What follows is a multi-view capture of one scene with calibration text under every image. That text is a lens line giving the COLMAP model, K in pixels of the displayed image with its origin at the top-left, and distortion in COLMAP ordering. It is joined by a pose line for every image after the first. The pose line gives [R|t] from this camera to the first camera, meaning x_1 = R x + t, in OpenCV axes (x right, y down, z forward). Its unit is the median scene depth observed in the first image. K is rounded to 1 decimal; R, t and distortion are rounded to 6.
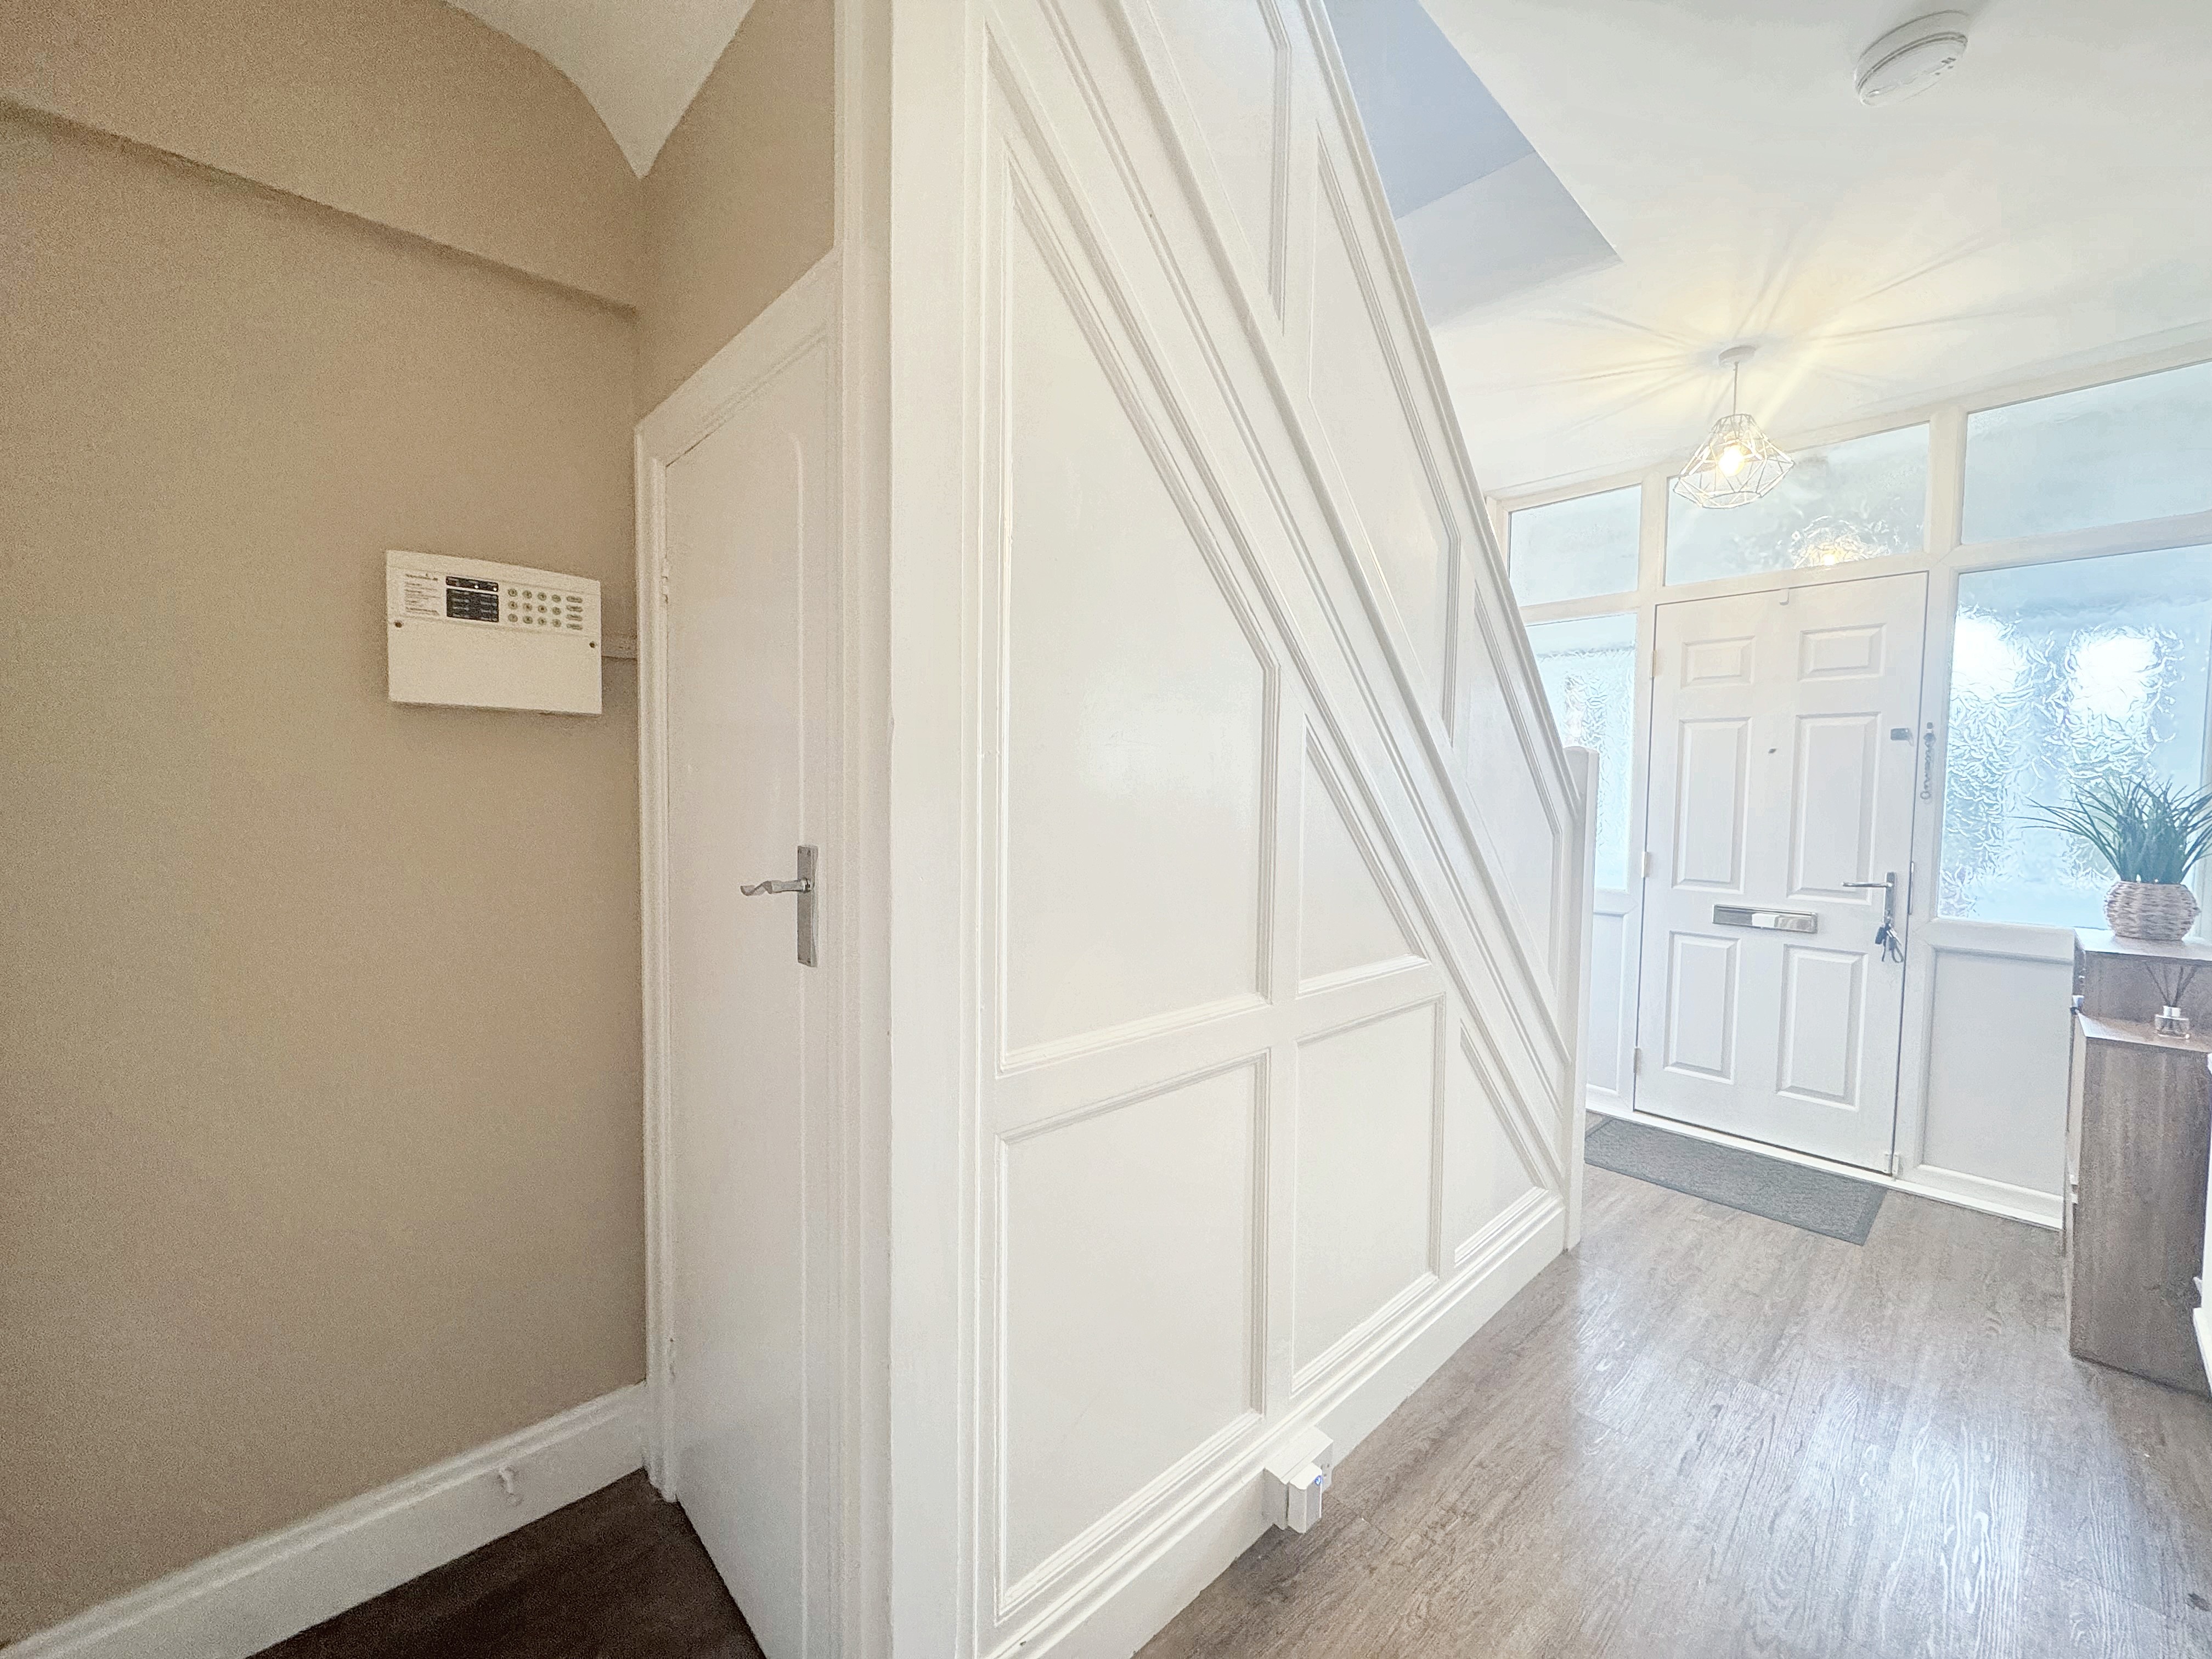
lens RADIAL K [[882.0, 0, 1099.3], [0, 882.0, 831.3], [0, 0, 1]] dist [-0.000179, -0.000275]
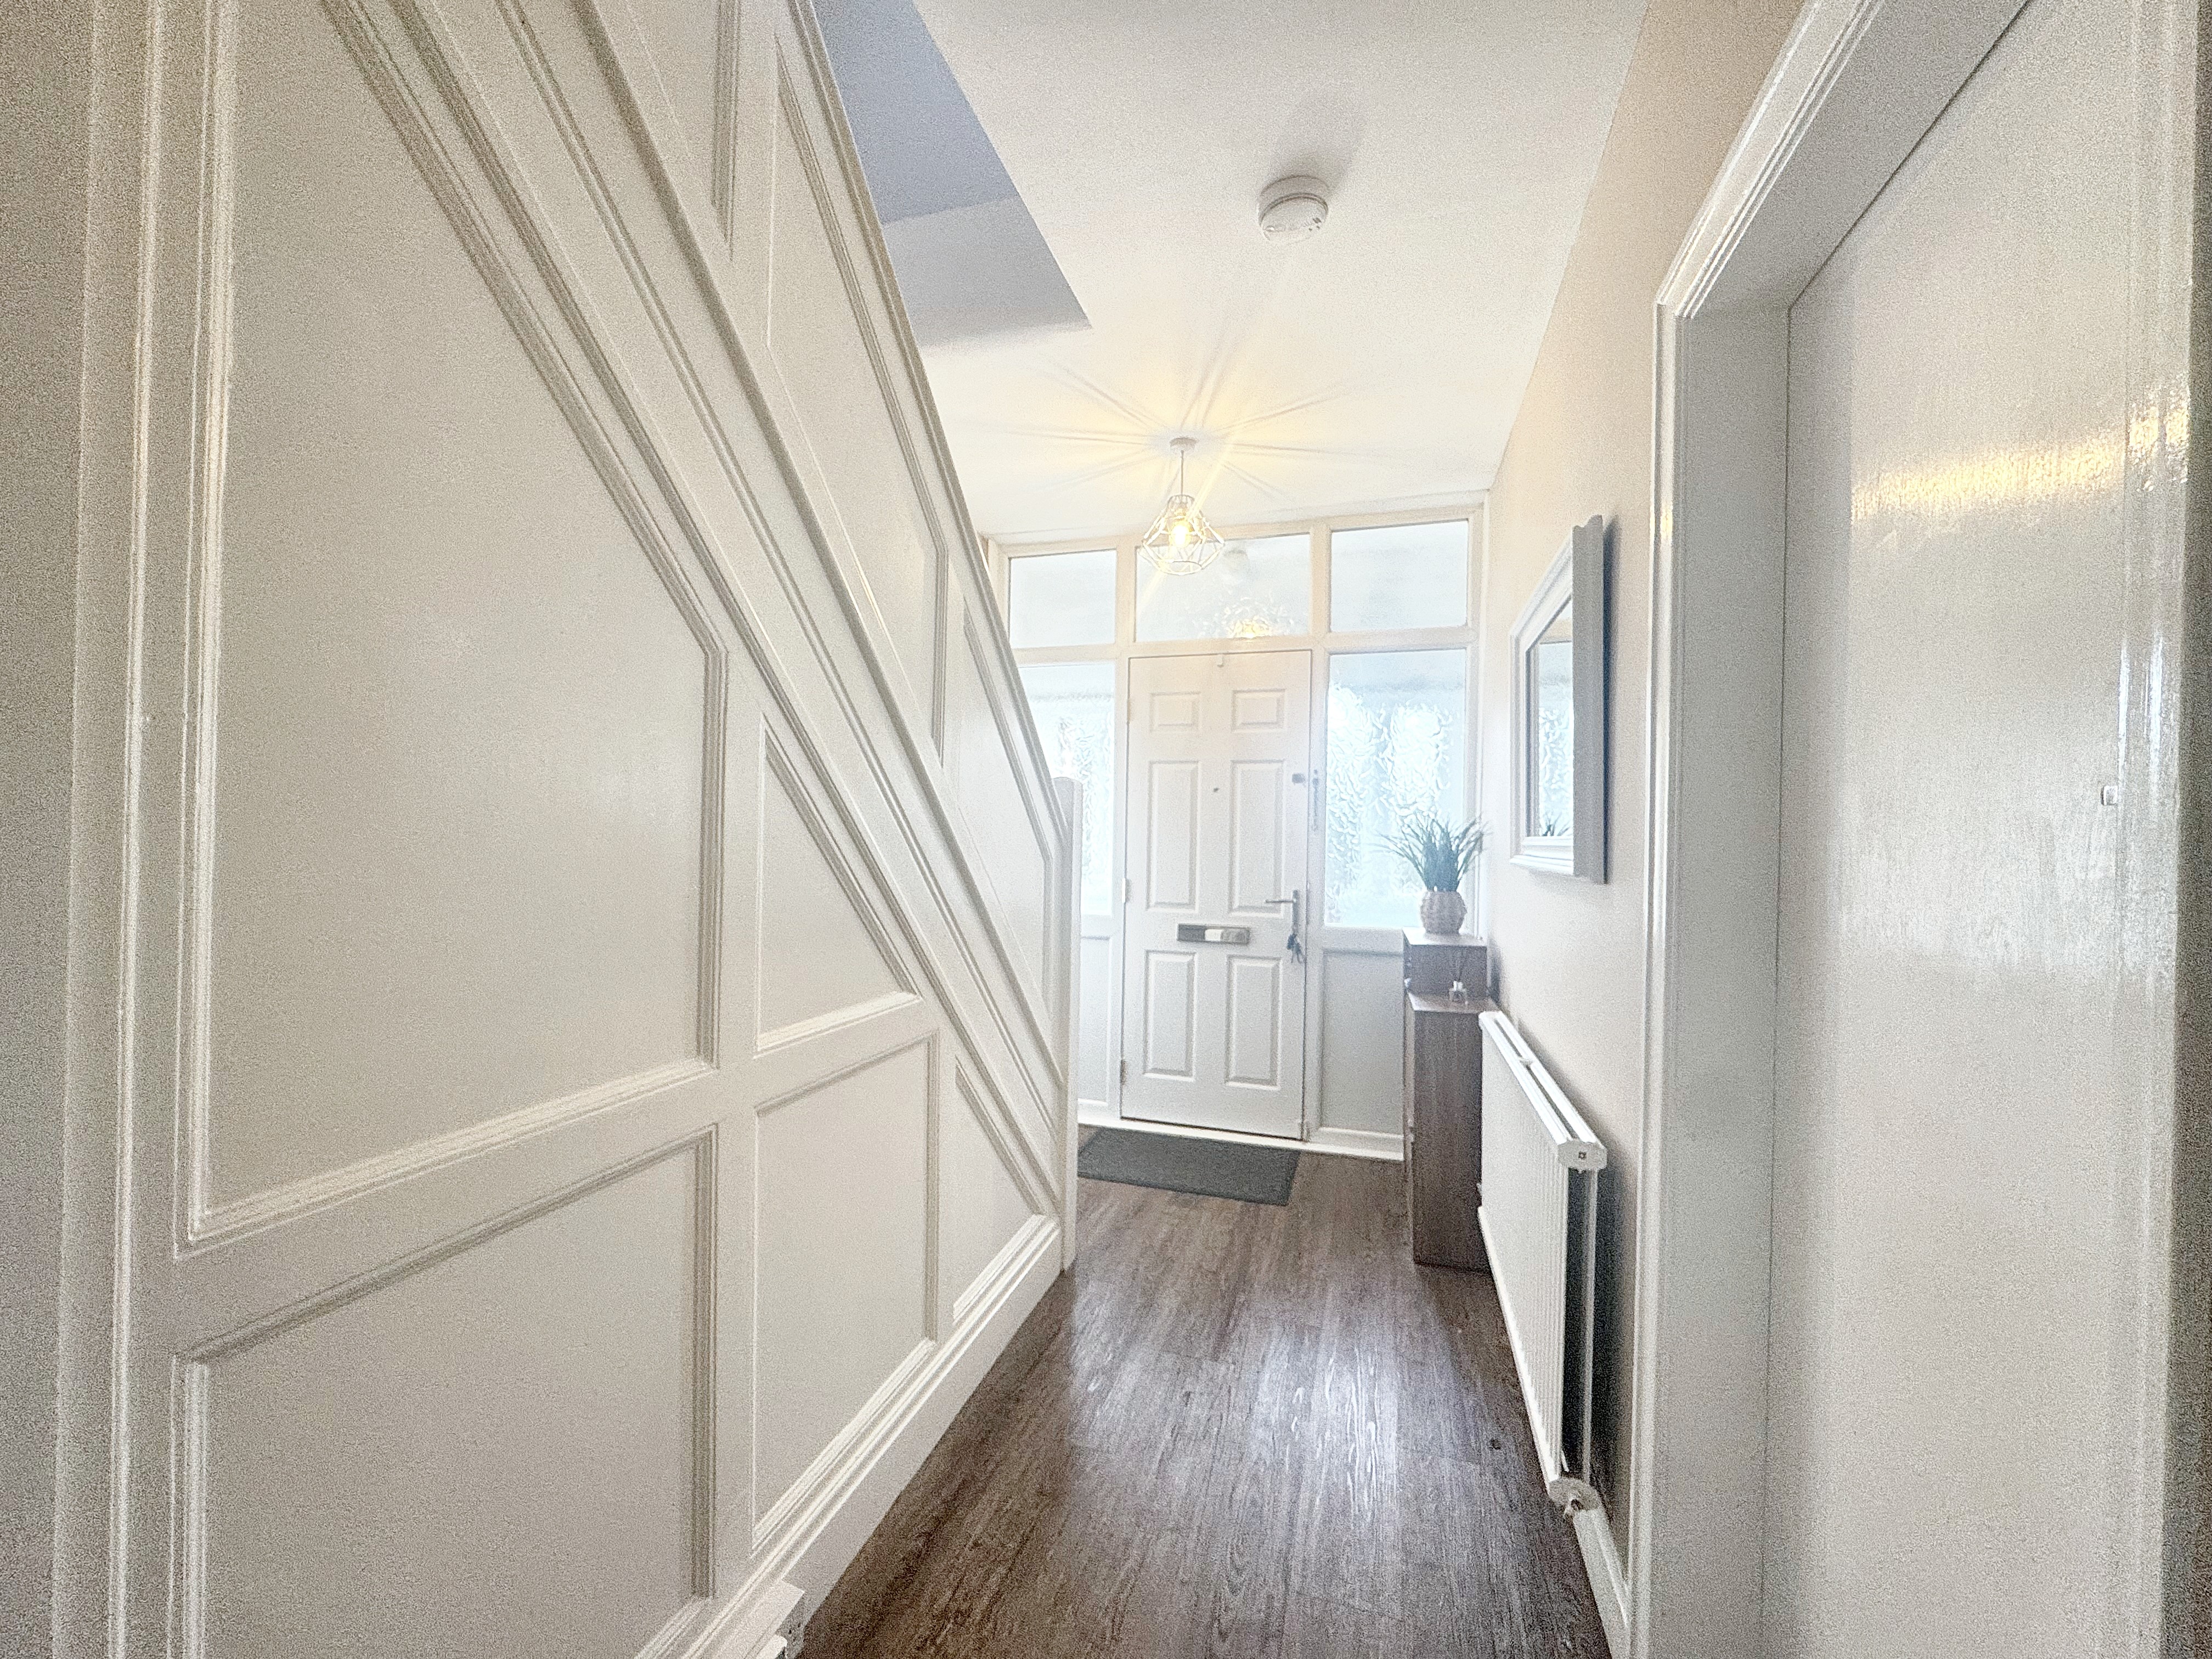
lens RADIAL K [[882.0, 0, 1101.9], [0, 882.0, 841.3], [0, 0, 1]] dist [-0.000179, -0.000275]
pose [[0.867617, -0.001110, 0.497231, 0.068110], [0.019452, 0.999308, -0.031711, 0.014986], [-0.496852, 0.037185, 0.867038, 0.084648]]
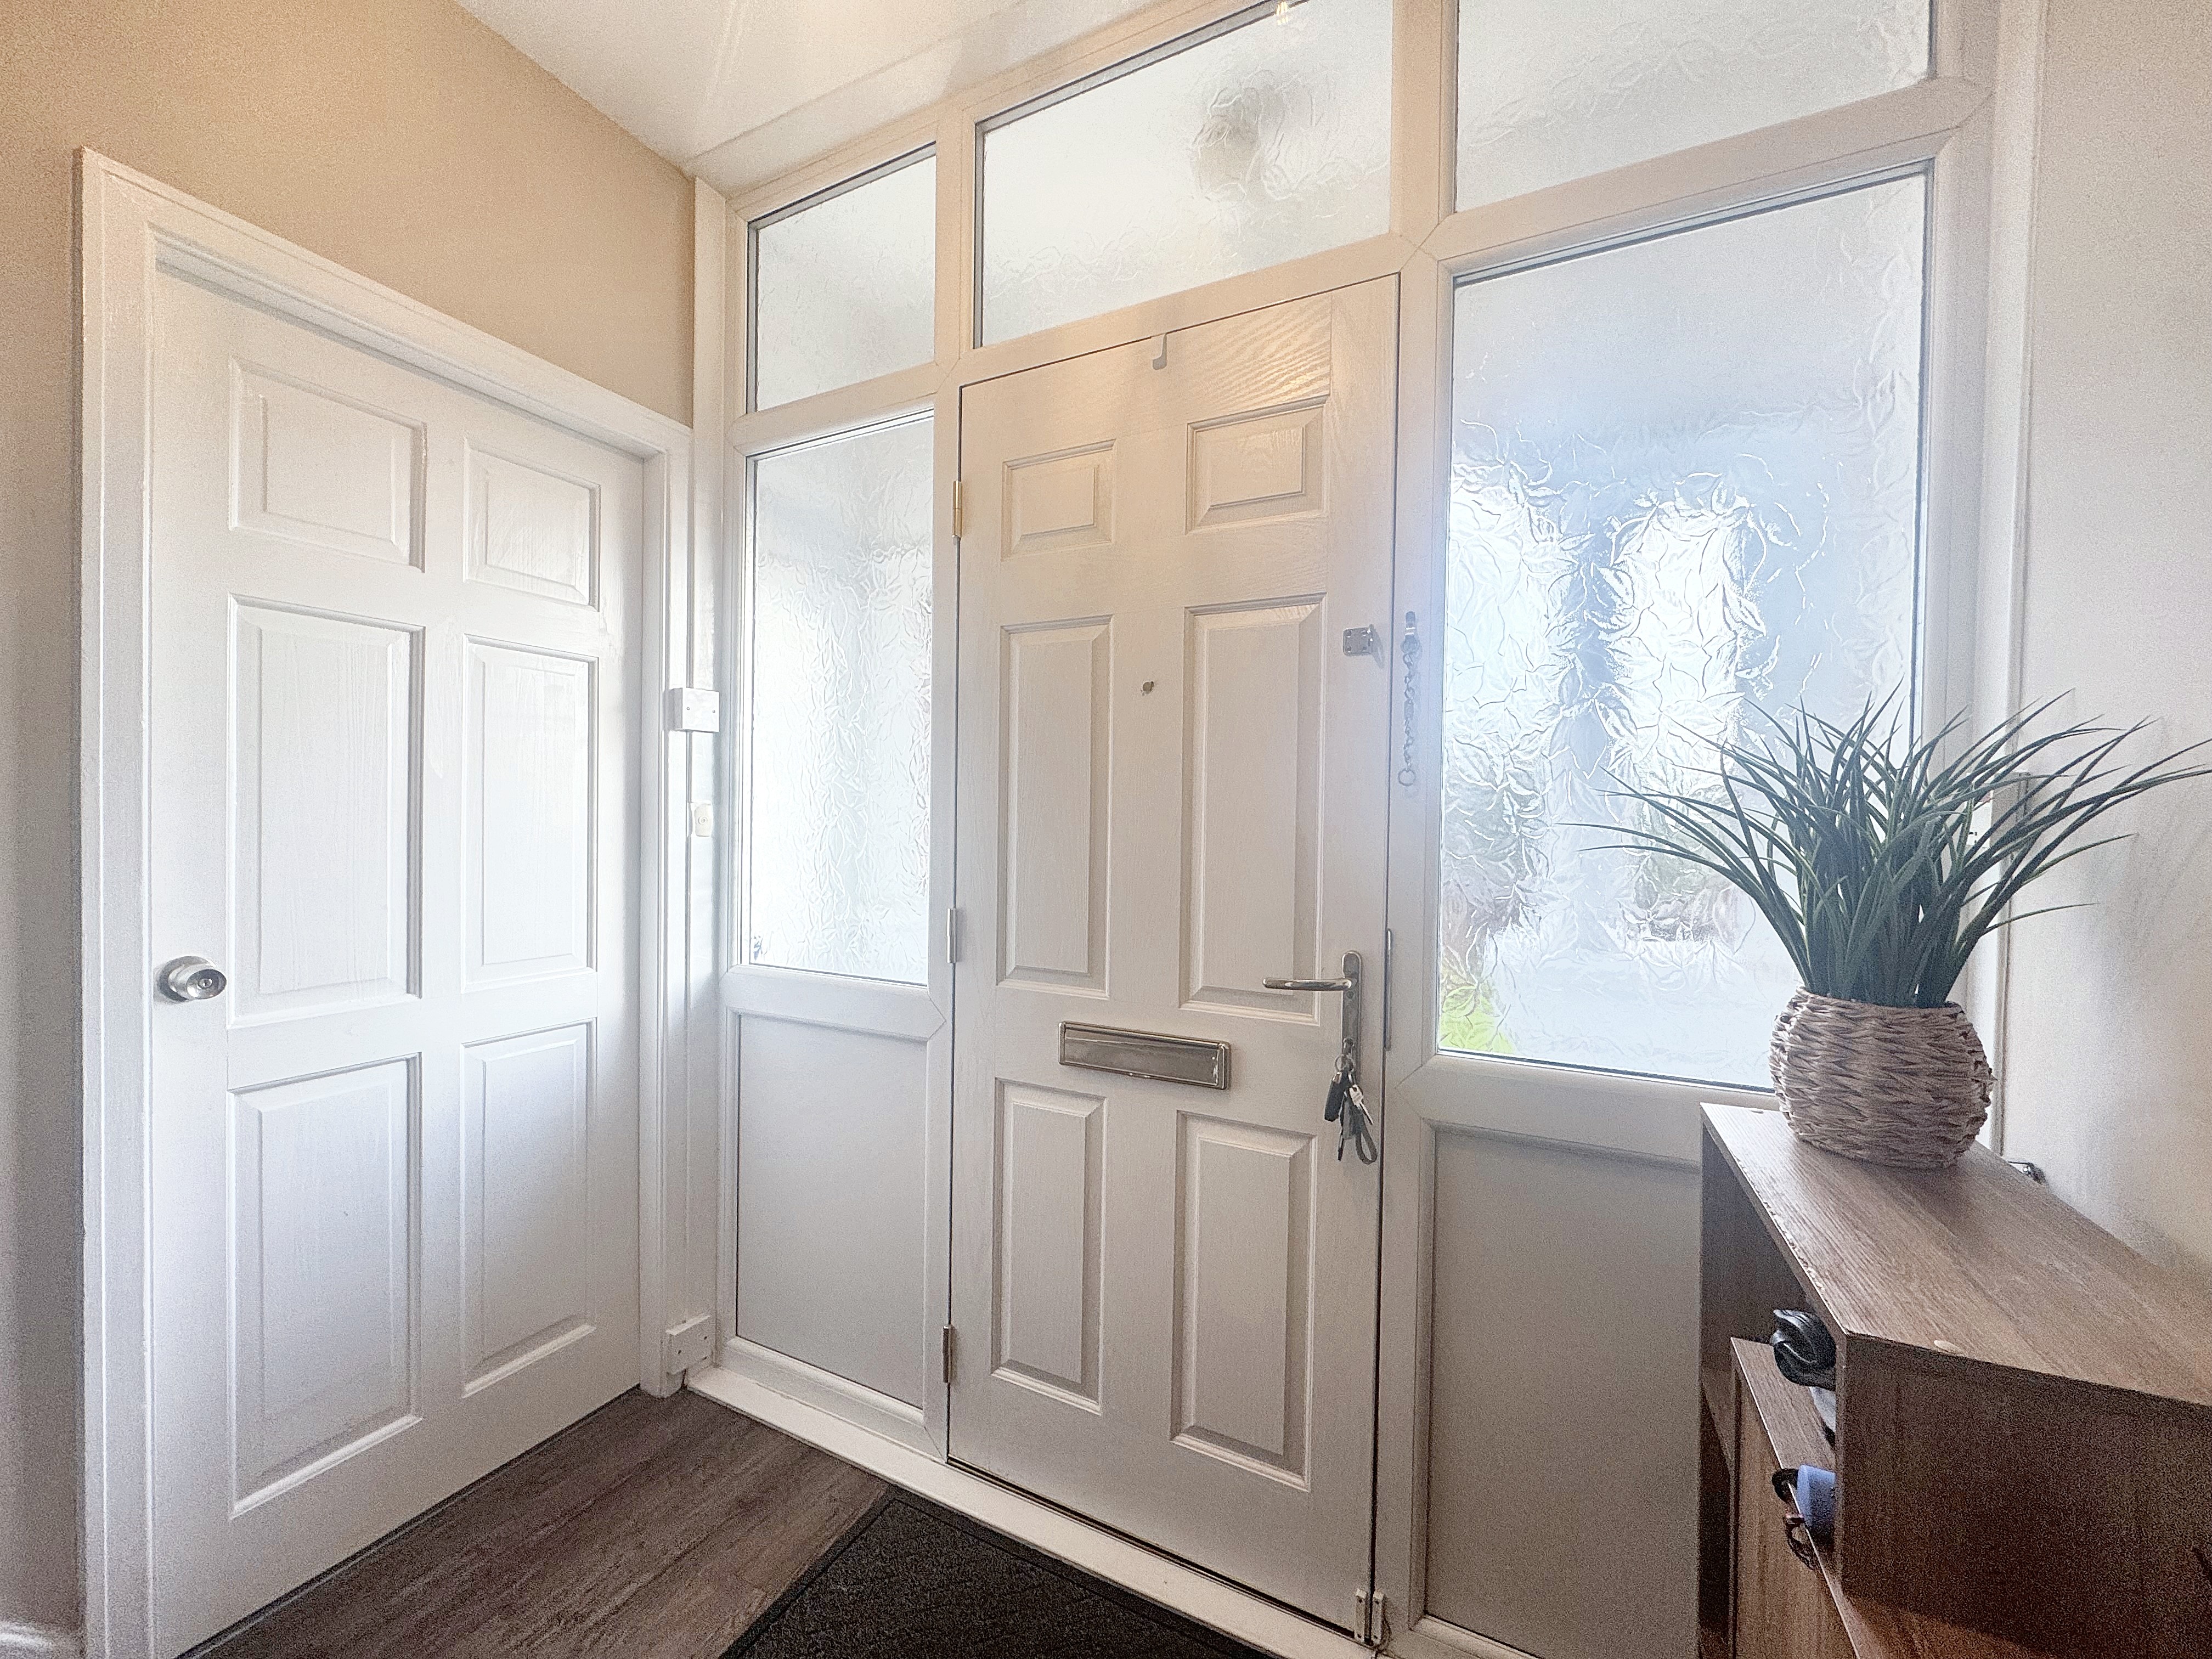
lens RADIAL K [[882.0, 0, 1103.7], [0, 882.0, 830.9], [0, 0, 1]] dist [-0.000179, -0.000275]
pose [[0.928841, -0.007574, 0.370402, 0.781415], [0.016735, 0.999628, -0.021525, -0.010179], [-0.370102, 0.026192, 0.928622, 0.800149]]
